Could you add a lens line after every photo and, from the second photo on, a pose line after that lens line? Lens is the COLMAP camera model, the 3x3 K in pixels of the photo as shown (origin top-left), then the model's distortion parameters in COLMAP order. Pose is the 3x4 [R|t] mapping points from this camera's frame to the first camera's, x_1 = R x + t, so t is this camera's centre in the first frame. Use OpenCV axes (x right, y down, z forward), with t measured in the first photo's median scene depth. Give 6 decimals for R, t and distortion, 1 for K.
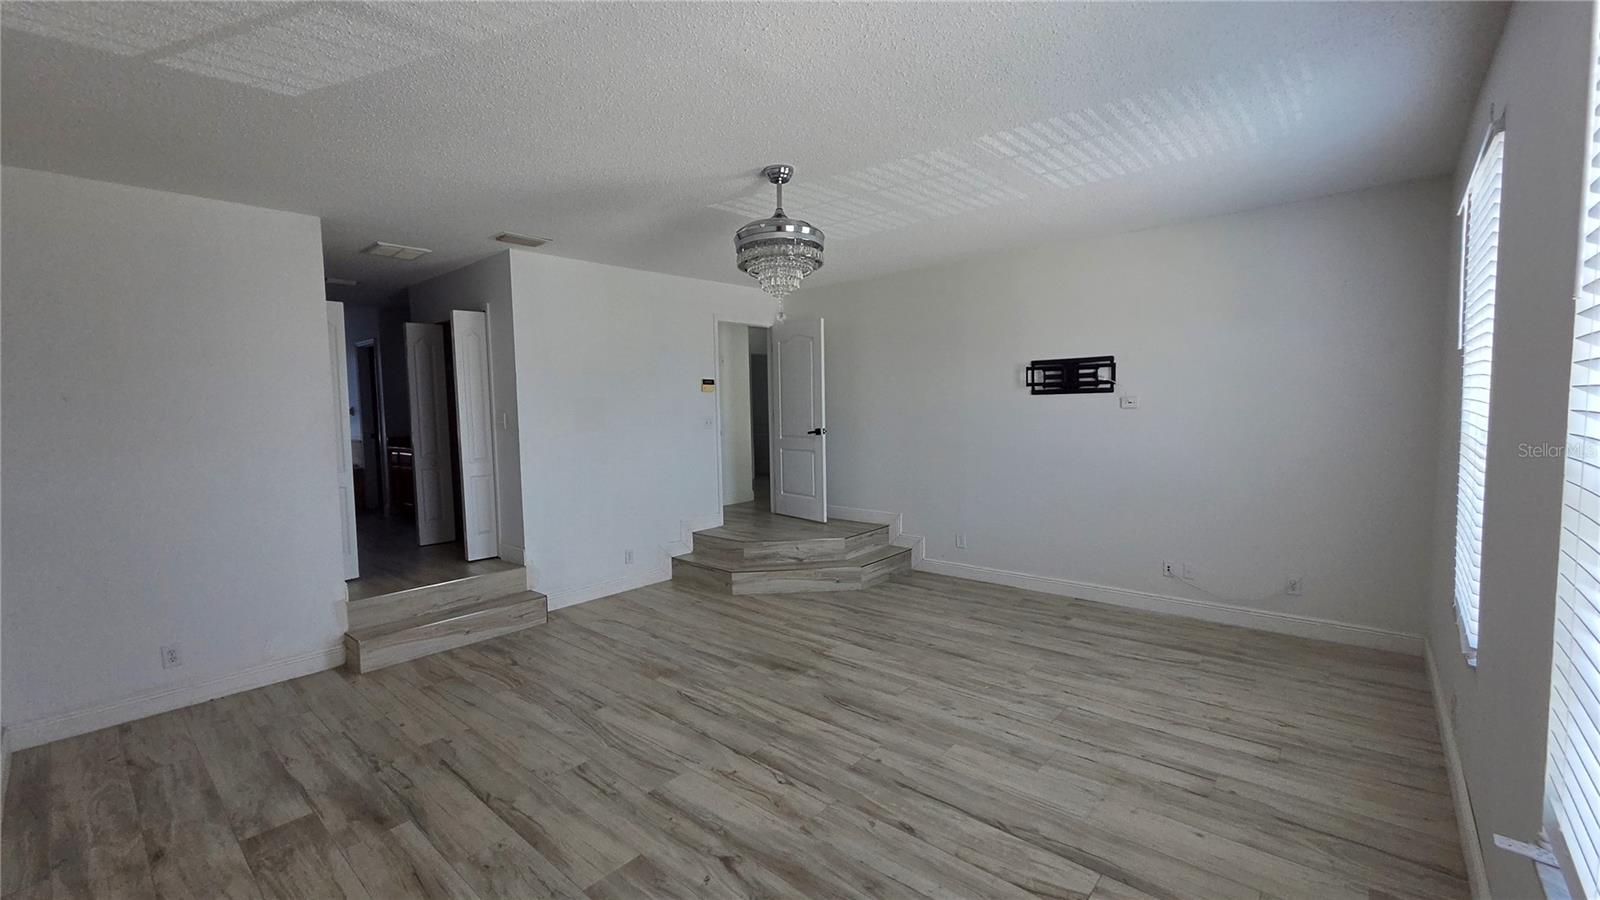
lens RADIAL K [[656.6, 0, 799.3], [0, 656.6, 444.6], [0, 0, 1]] dist [-0.001287, -0.000734]
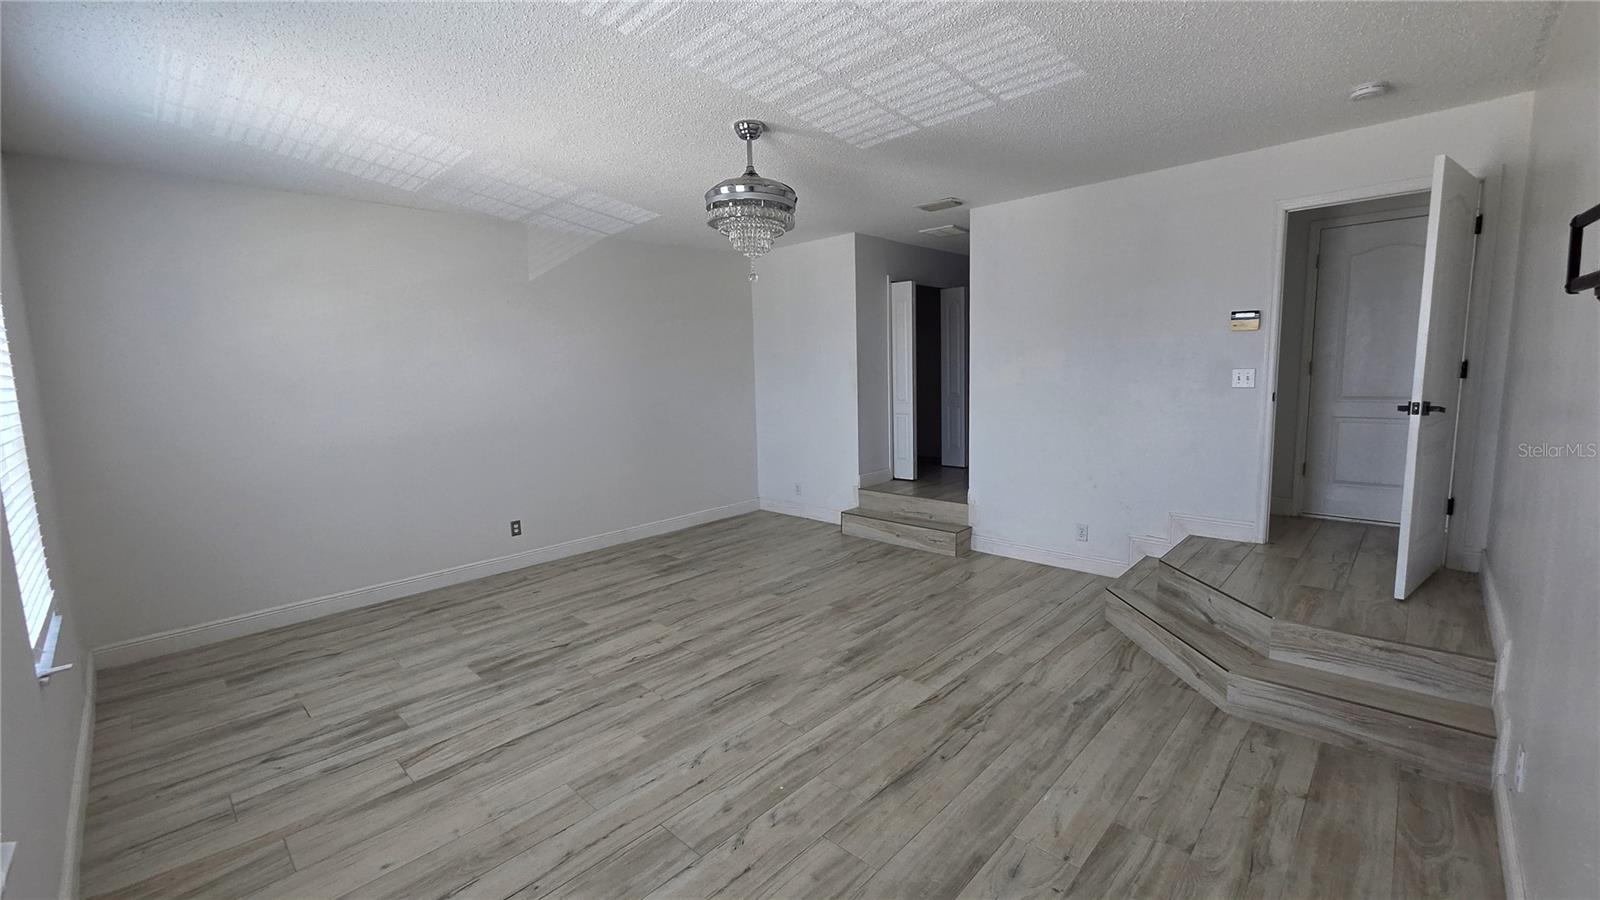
lens RADIAL K [[656.6, 0, 799.3], [0, 656.6, 444.6], [0, 0, 1]] dist [-0.001287, -0.000734]
pose [[-0.039655, 0.142097, -0.989058, 0.966924], [-0.032884, 0.989115, 0.143424, -0.088310], [0.998672, 0.038211, -0.034551, 1.092177]]
